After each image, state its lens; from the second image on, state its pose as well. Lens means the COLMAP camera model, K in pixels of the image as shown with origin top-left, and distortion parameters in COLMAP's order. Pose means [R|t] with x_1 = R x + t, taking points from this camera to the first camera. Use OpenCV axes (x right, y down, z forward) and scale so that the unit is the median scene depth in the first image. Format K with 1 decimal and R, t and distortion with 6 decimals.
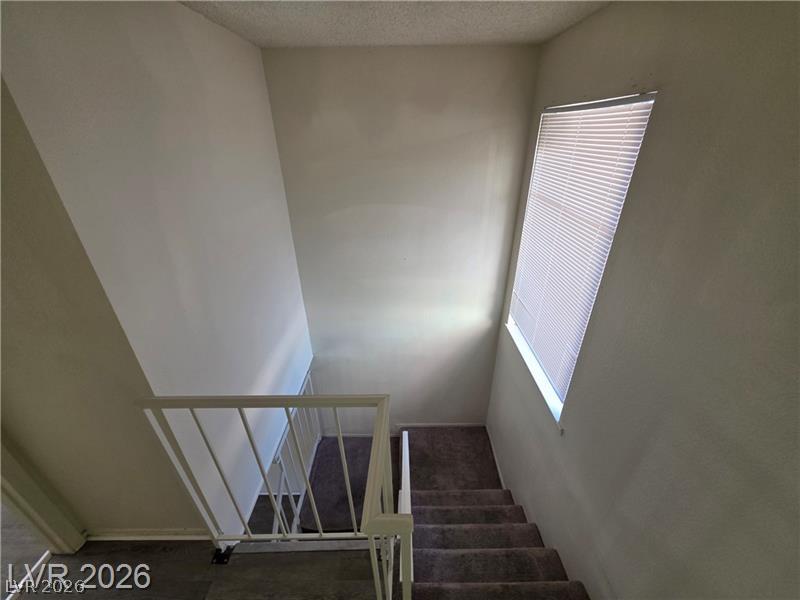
lens RADIAL K [[322.7, 0, 402.1], [0, 322.7, 300.1], [0, 0, 1]] dist [0.001688, -0.000217]
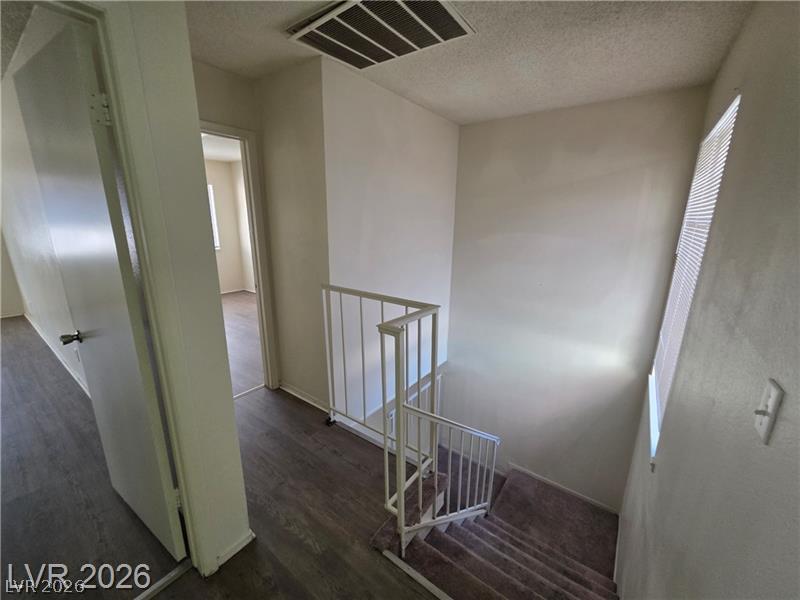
lens RADIAL K [[322.7, 0, 398.1], [0, 322.7, 298.1], [0, 0, 1]] dist [0.001688, -0.000217]
pose [[0.805767, 0.168181, -0.567851, 0.296616], [-0.293276, 0.946322, -0.135879, 0.245788], [0.514518, 0.276024, 0.811839, -0.132037]]
